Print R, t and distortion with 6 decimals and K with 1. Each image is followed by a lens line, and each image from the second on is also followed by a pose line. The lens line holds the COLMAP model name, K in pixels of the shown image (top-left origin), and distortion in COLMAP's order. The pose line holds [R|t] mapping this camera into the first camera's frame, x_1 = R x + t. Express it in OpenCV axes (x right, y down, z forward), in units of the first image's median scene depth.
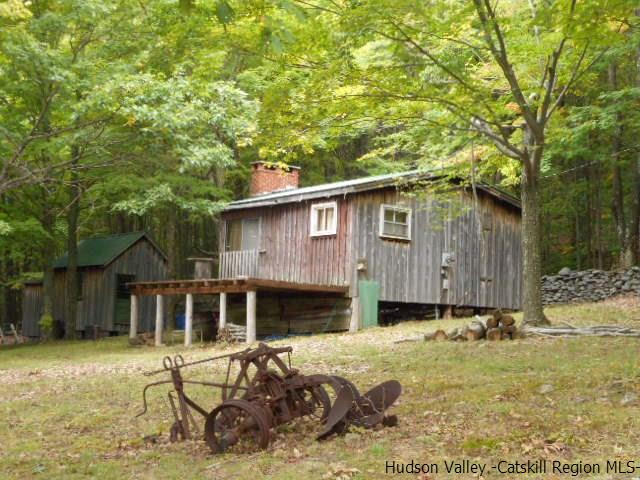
lens RADIAL K [[1157.7, 0, 320.0], [0, 1157.7, 240.0], [0, 0, 1]] dist [0.032279, -0.015066]
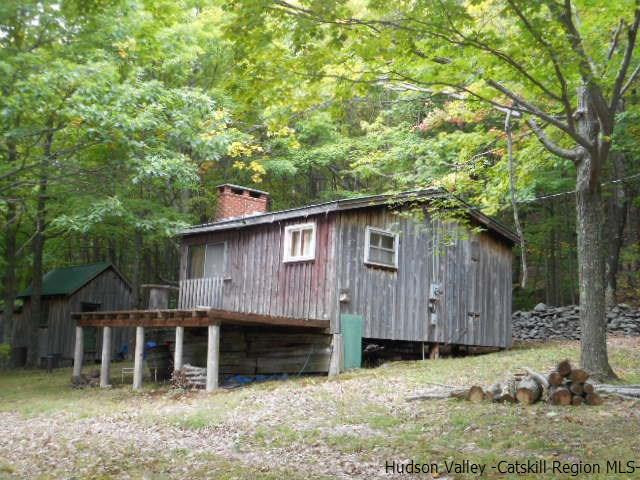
lens RADIAL K [[829.5, 0, 320.0], [0, 829.5, 240.0], [0, 0, 1]] dist [0.059318, 0.027046]
pose [[0.997589, 0.021316, 0.066044, -0.022528], [-0.018005, 0.998571, -0.050326, 0.011160], [-0.067022, 0.049016, 0.996547, 0.371564]]
